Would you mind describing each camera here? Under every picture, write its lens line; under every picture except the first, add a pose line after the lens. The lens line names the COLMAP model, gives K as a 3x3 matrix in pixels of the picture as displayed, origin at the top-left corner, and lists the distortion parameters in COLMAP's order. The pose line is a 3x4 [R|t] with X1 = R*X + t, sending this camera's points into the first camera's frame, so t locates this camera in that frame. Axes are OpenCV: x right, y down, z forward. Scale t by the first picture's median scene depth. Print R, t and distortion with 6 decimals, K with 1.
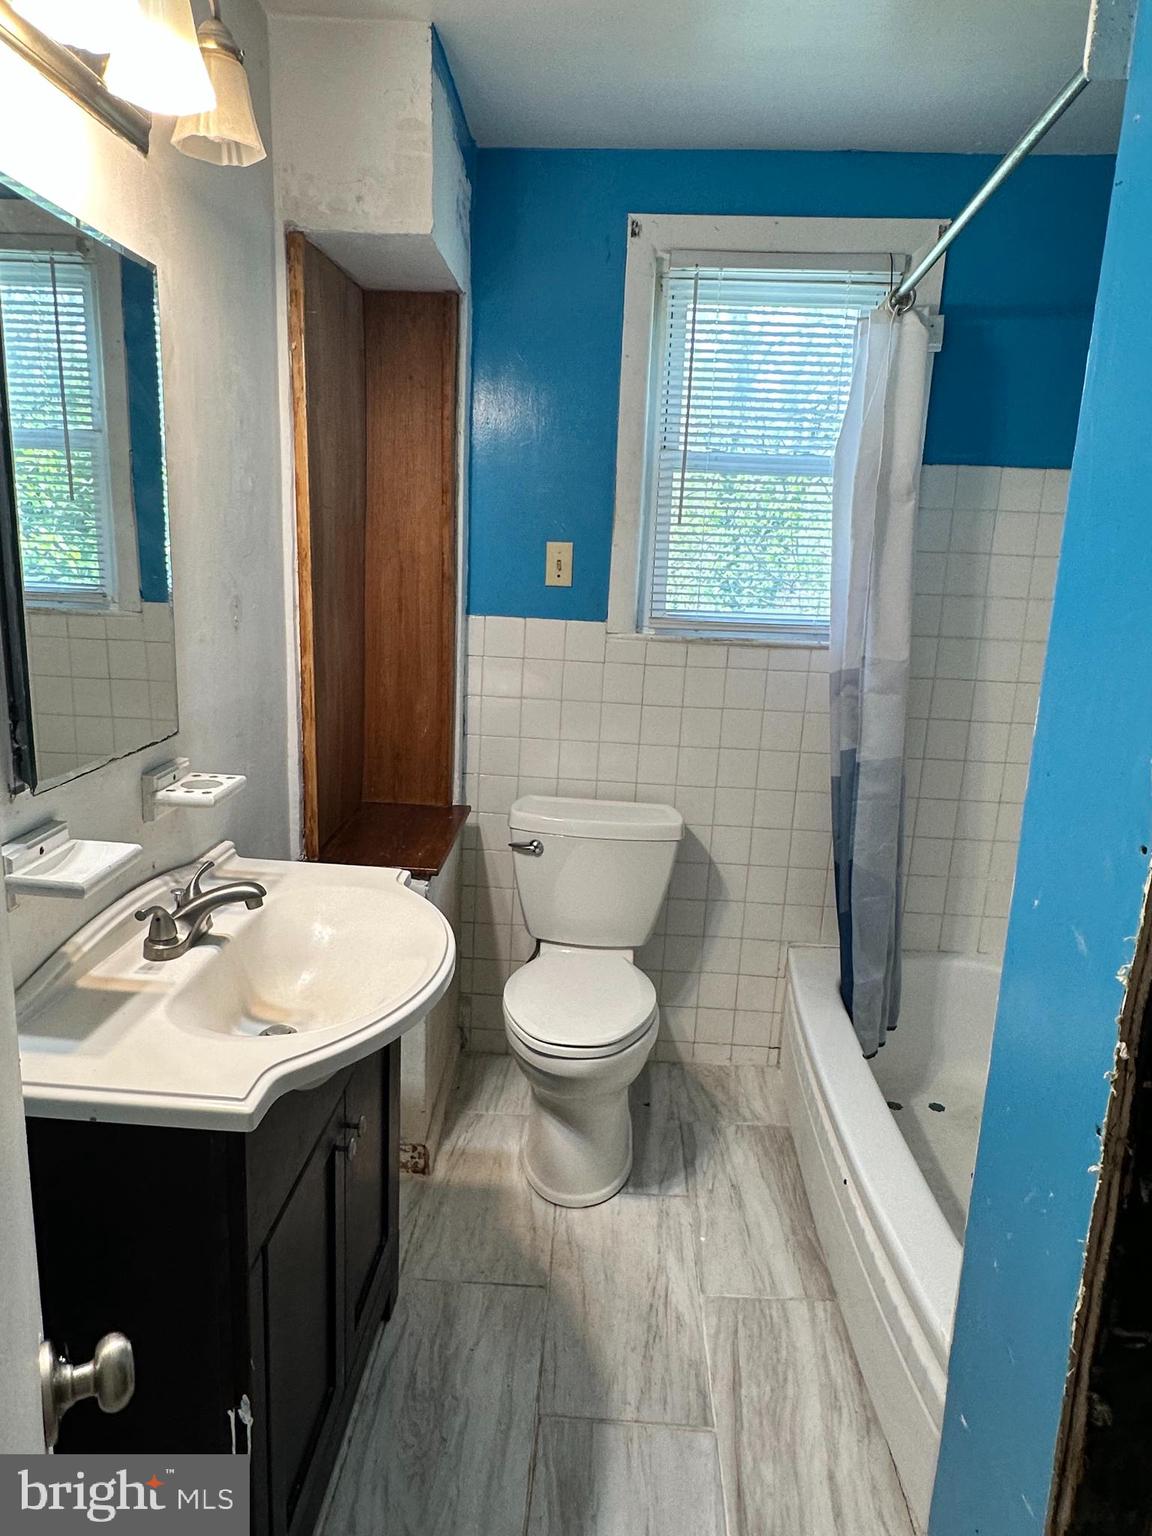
lens RADIAL K [[977.3, 0, 572.0], [0, 977.3, 771.8], [0, 0, 1]] dist [0.001959, 0.000199]
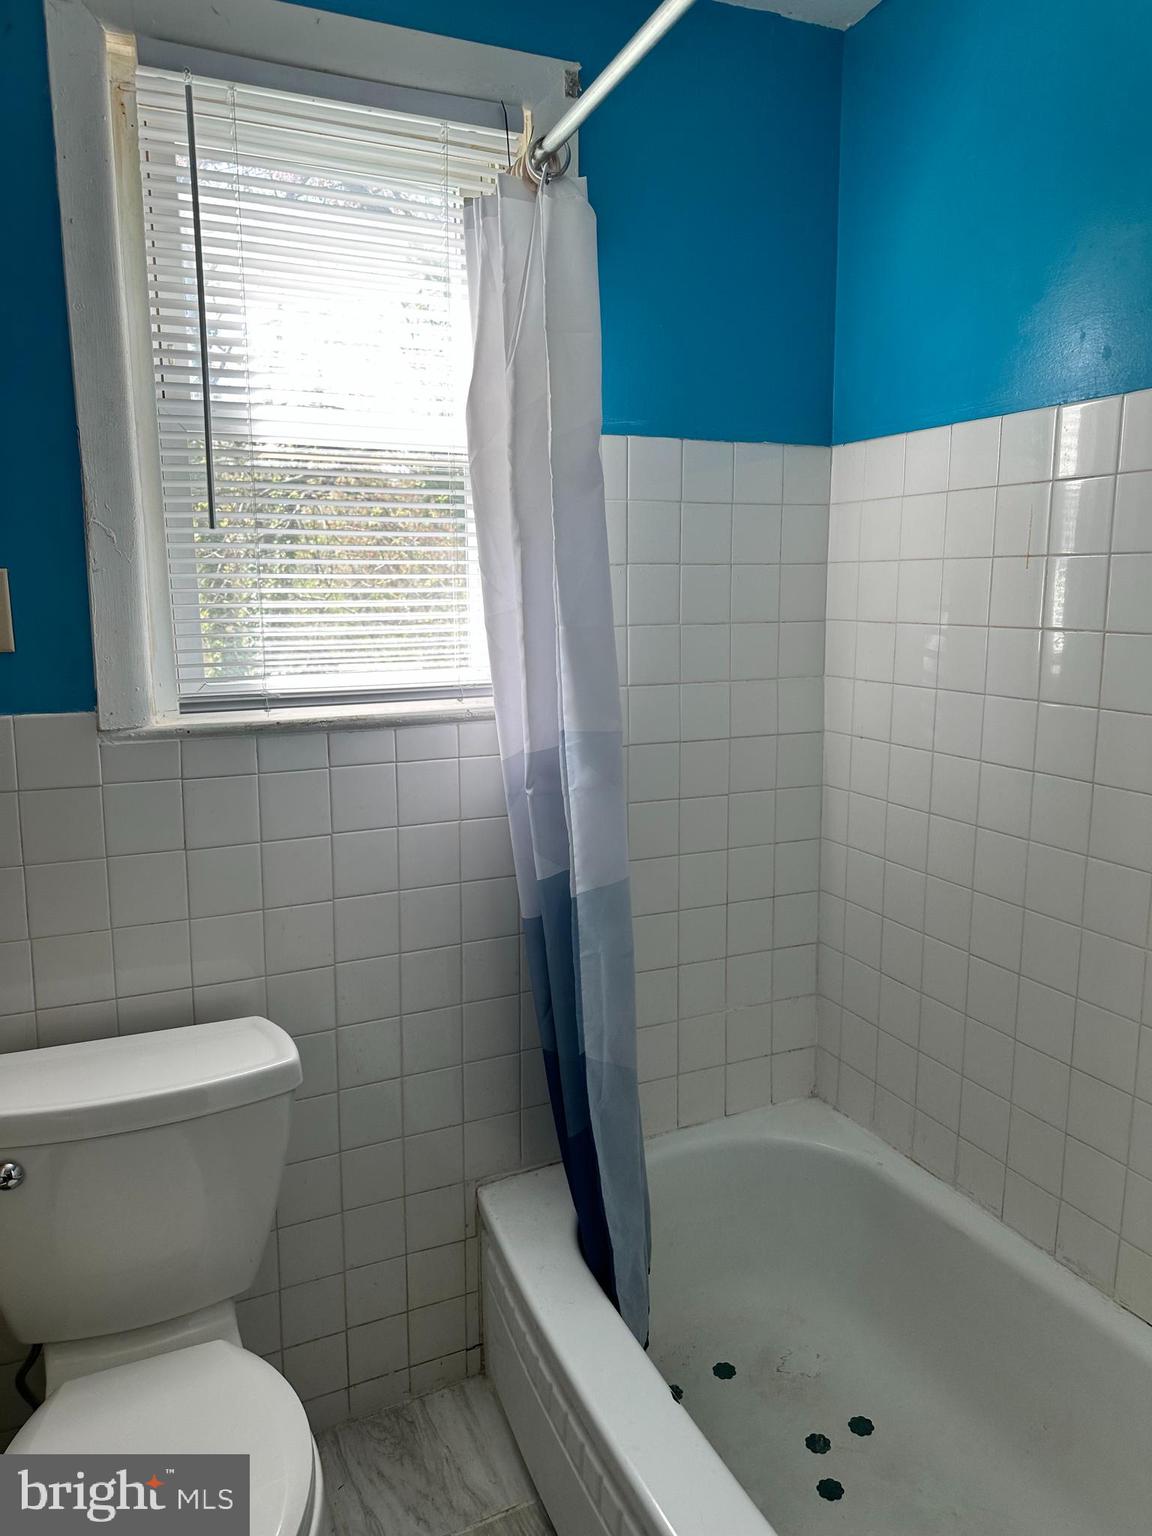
lens RADIAL K [[1079.9, 0, 586.6], [0, 1079.9, 771.1], [0, 0, 1]] dist [0.039891, -0.048549]
pose [[0.883782, -0.121898, 0.451741, -0.000888], [0.141362, 0.989913, -0.009440, -0.080945], [-0.446034, 0.072202, 0.892099, 0.369621]]
